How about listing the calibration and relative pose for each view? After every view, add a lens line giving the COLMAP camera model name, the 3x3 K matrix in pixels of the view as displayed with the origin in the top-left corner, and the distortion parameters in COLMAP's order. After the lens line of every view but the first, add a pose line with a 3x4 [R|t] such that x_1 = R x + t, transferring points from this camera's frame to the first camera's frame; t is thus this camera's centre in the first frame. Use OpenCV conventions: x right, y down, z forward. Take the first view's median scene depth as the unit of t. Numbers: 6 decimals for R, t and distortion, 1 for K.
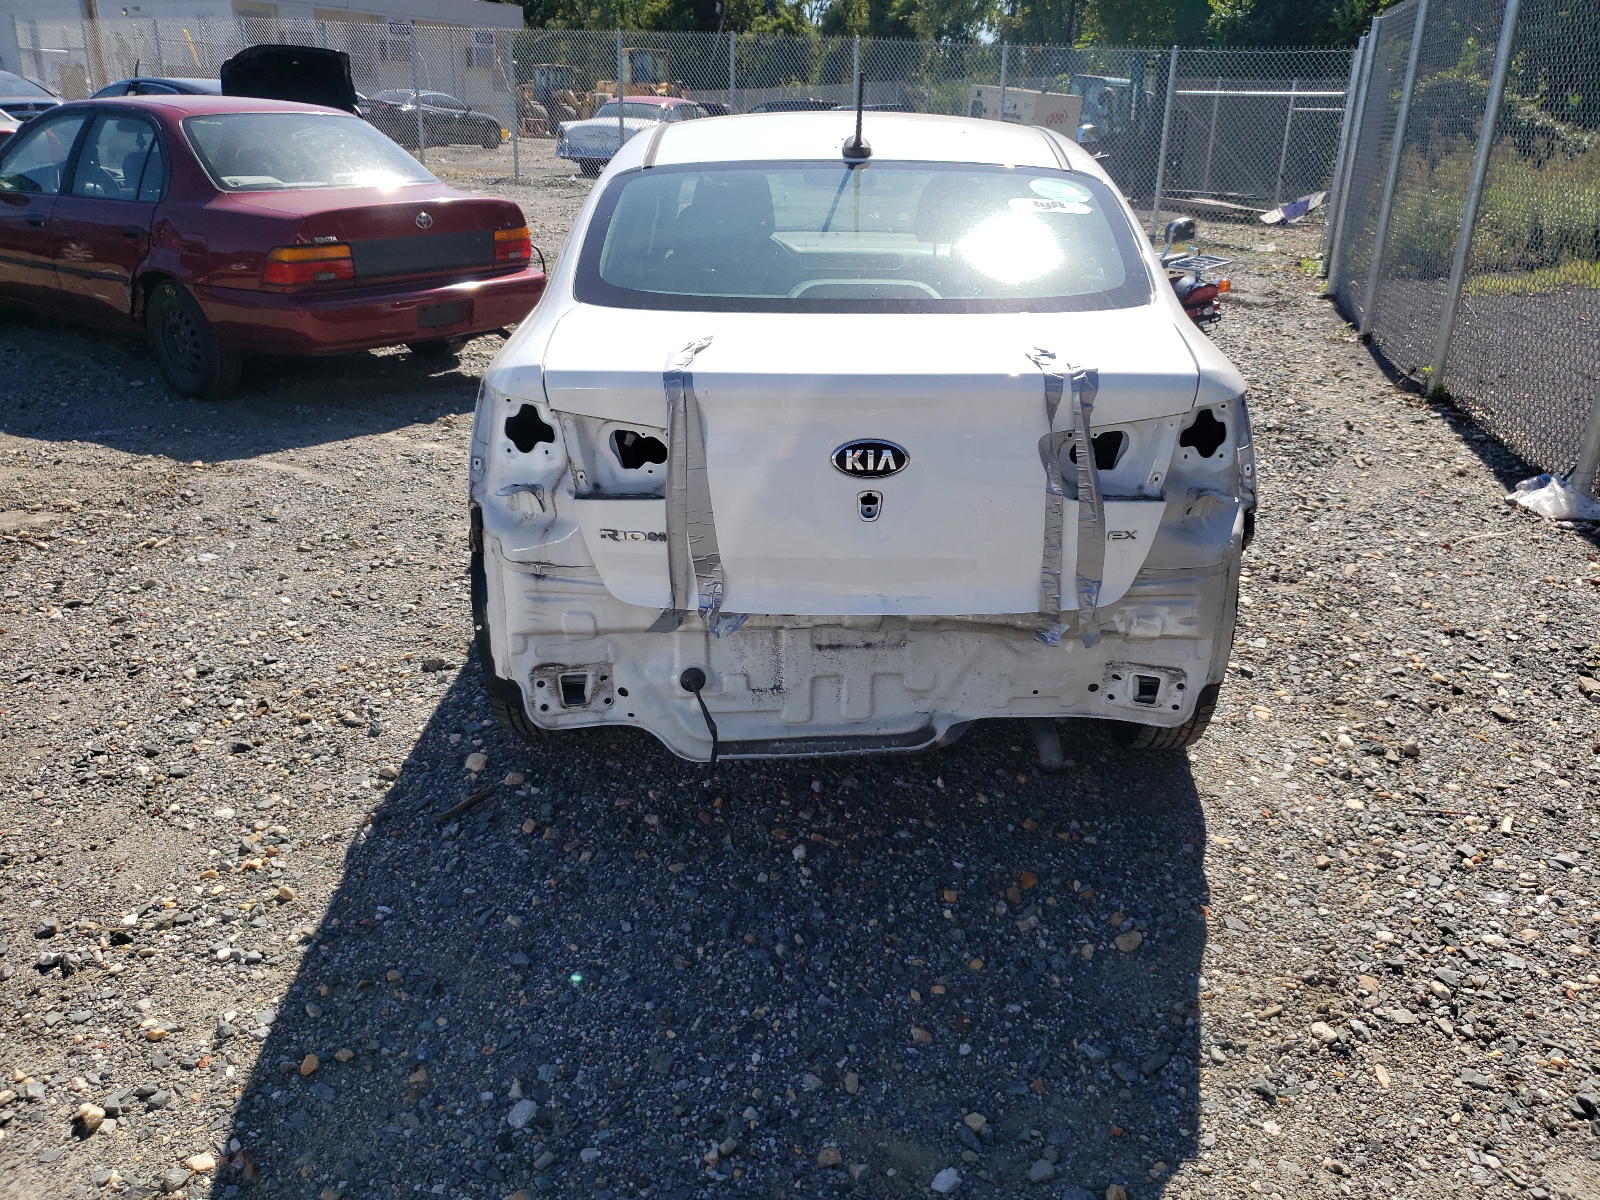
lens RADIAL K [[1201.1, 0, 800.0], [0, 1201.1, 600.0], [0, 0, 1]] dist [0.025497, -0.002248]
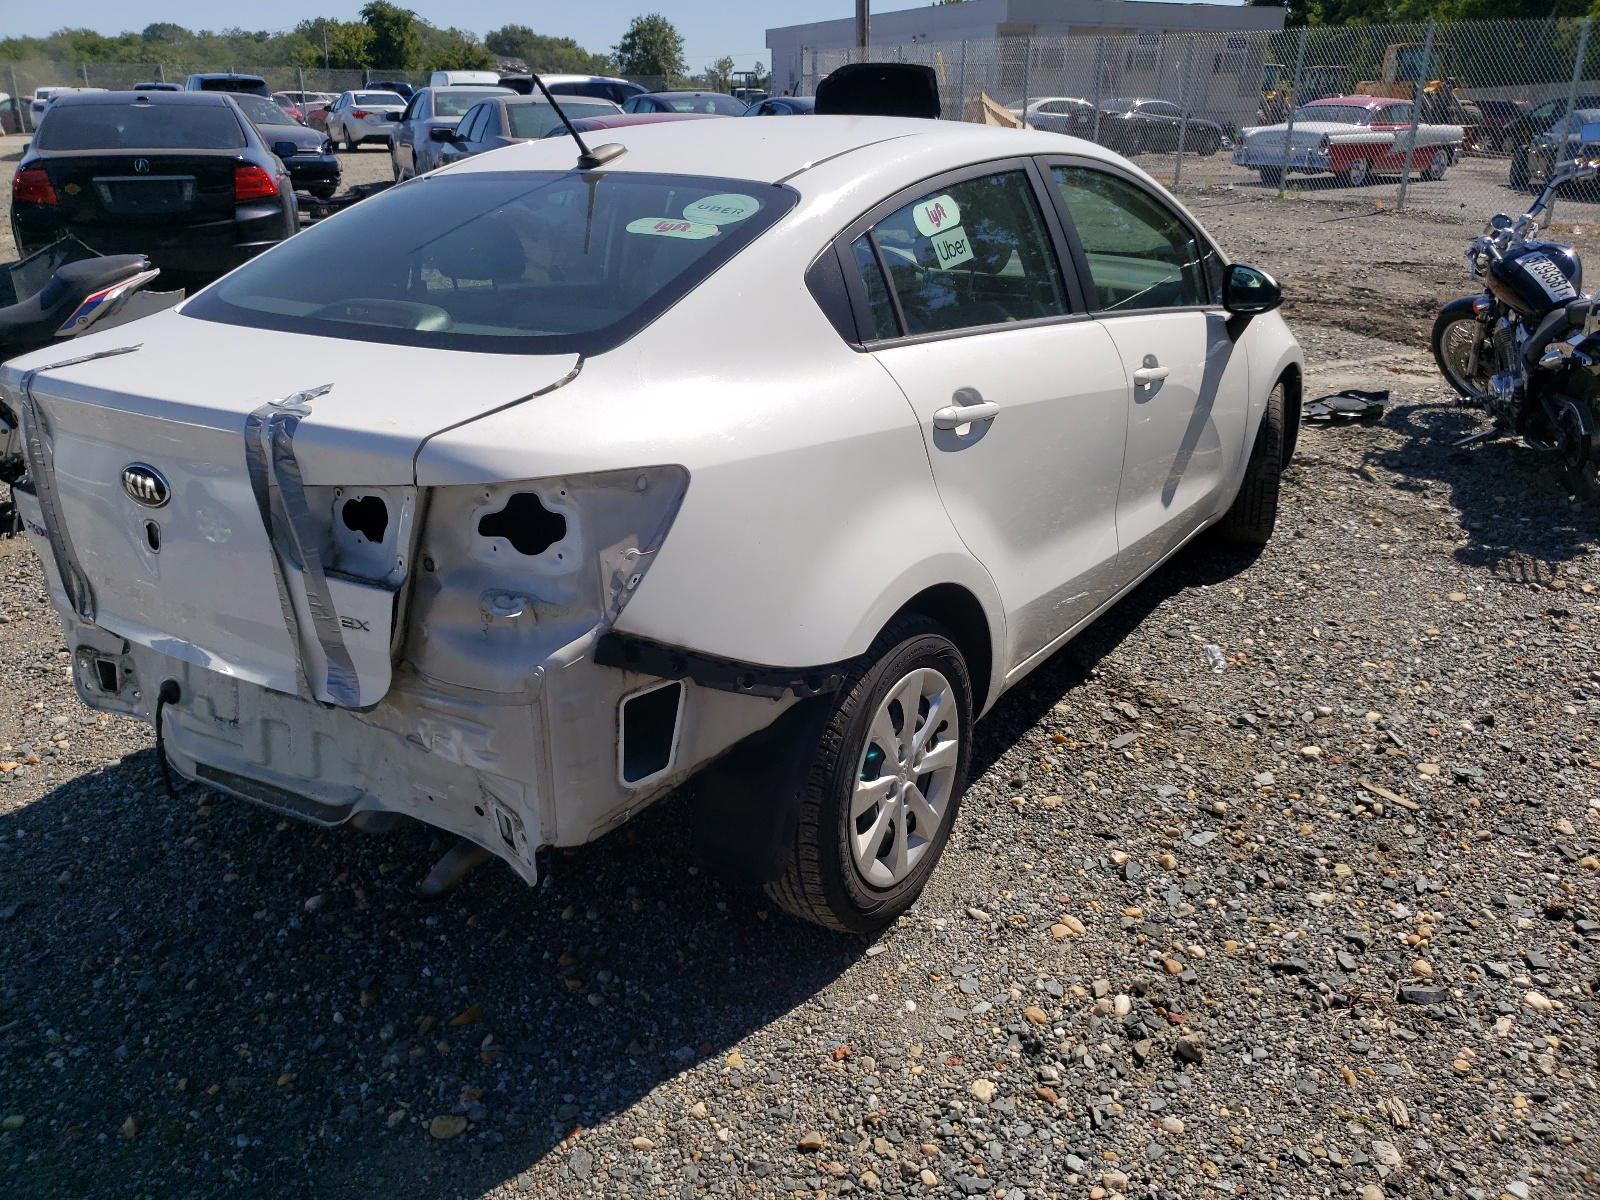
lens RADIAL K [[1201.1, 0, 800.0], [0, 1201.1, 600.0], [0, 0, 1]] dist [0.025497, -0.002248]
pose [[0.841177, 0.184390, -0.508352, 0.809809], [-0.187423, 0.981212, 0.045775, -0.145108], [0.507242, 0.056772, 0.859932, 0.393652]]
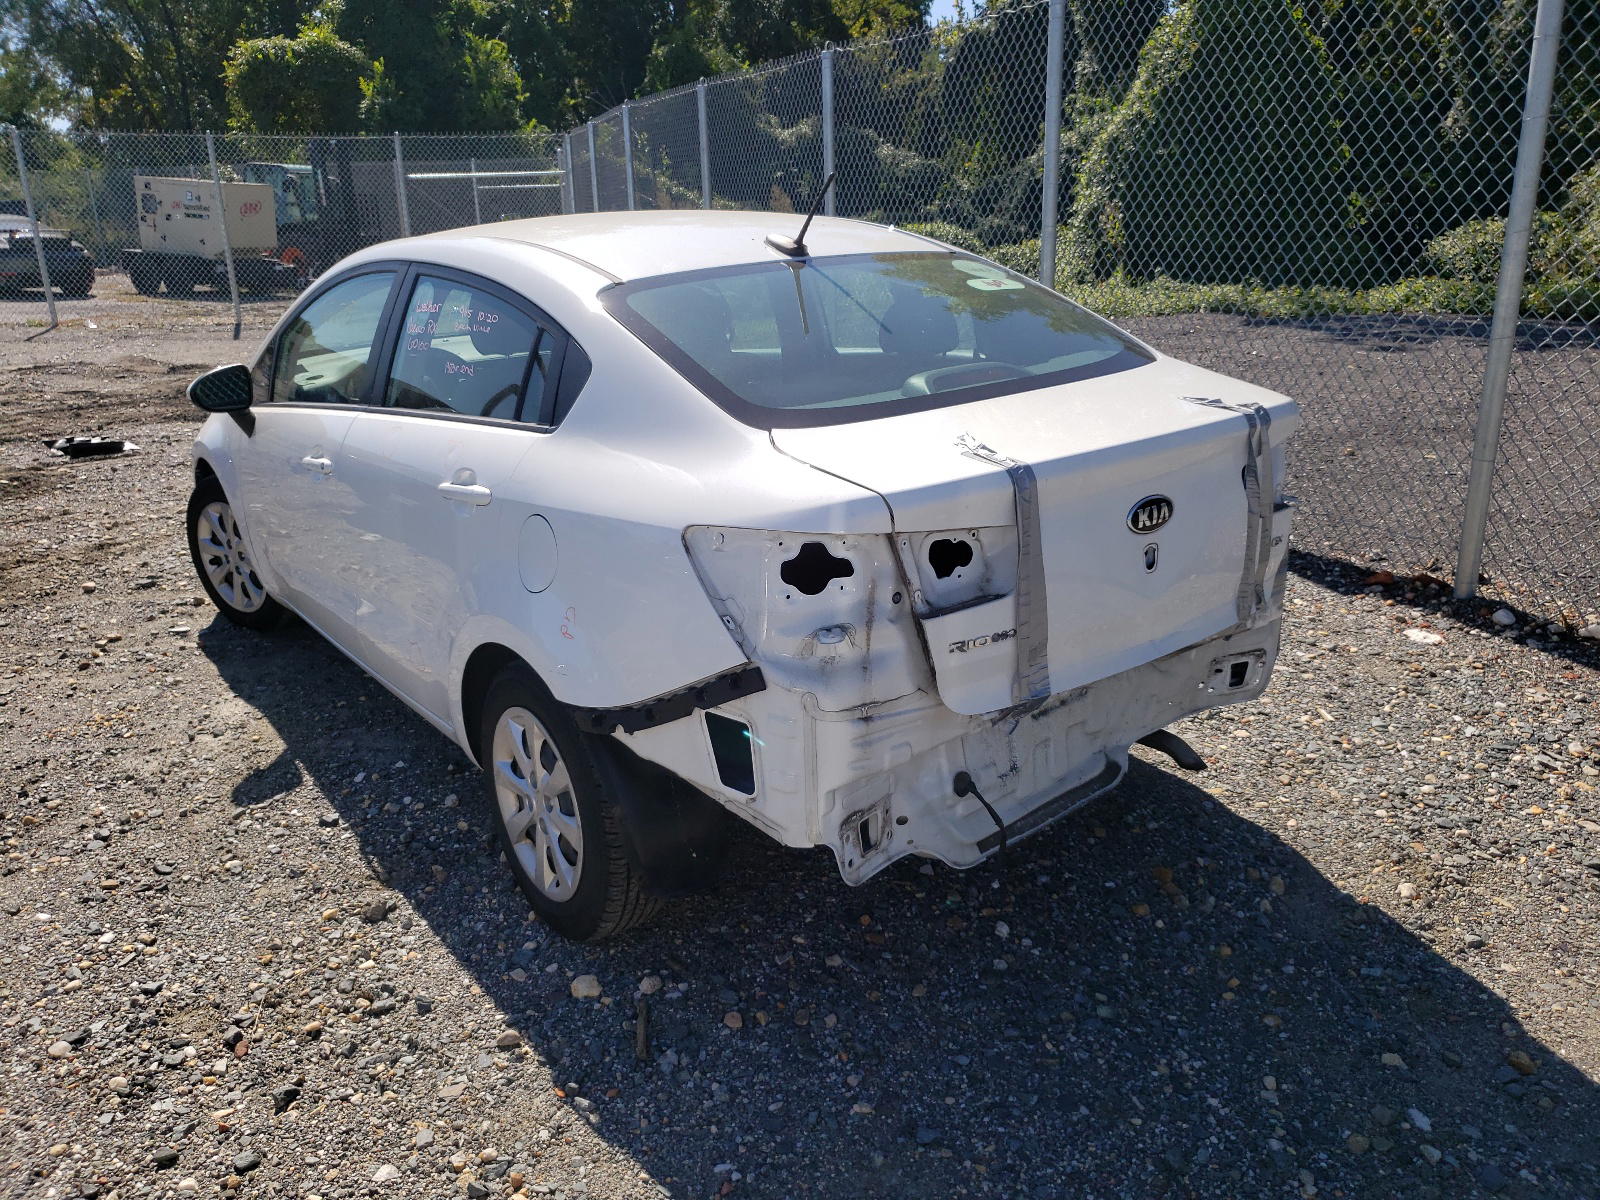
lens RADIAL K [[1230.4, 0, 800.0], [0, 1230.4, 600.0], [0, 0, 1]] dist [-0.057786, 0.124384]
pose [[0.811136, -0.228325, 0.538449, -0.661109], [0.261779, 0.965014, 0.014854, -0.118767], [-0.523002, 0.128906, 0.842527, 0.212521]]
